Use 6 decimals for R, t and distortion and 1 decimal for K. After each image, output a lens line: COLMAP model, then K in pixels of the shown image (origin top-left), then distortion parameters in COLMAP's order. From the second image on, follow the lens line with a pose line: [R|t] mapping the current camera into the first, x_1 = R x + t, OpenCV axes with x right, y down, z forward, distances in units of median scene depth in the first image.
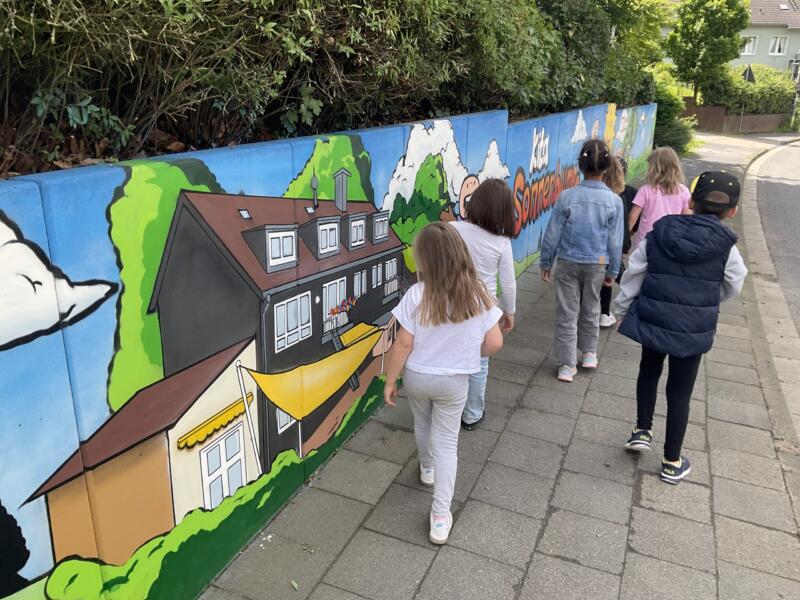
lens RADIAL K [[663.0, 0, 397.4], [0, 663.0, 300.4], [0, 0, 1]] dist [0.094052, -0.179068]
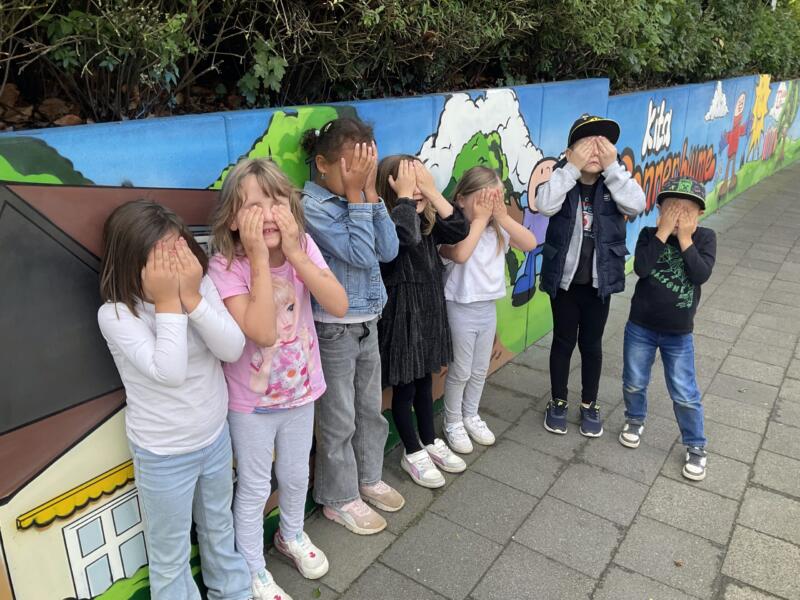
lens RADIAL K [[663.0, 0, 398.1], [0, 663.0, 299.0], [0, 0, 1]] dist [0.094052, -0.179068]
pose [[0.979857, 0.051686, -0.192895, 0.146055], [-0.046221, 0.998395, 0.032730, -0.052710], [0.194277, -0.023155, 0.980673, 0.241410]]
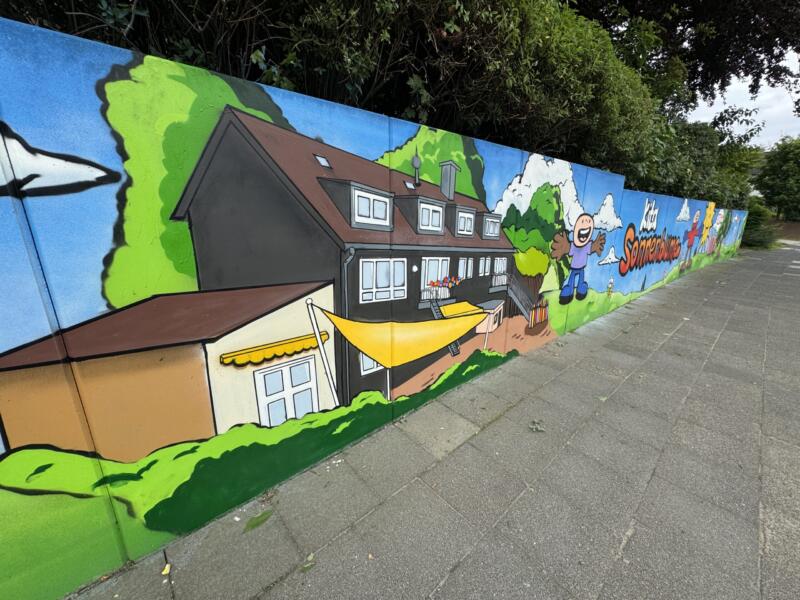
lens RADIAL K [[321.8, 0, 401.6], [0, 321.8, 299.9], [0, 0, 1]] dist [-0.006396, 0.002429]
pose [[0.903972, 0.099643, -0.415819, 0.090884], [-0.124914, 0.991587, -0.033942, 0.068727], [0.408939, 0.082624, 0.908814, 0.434282]]
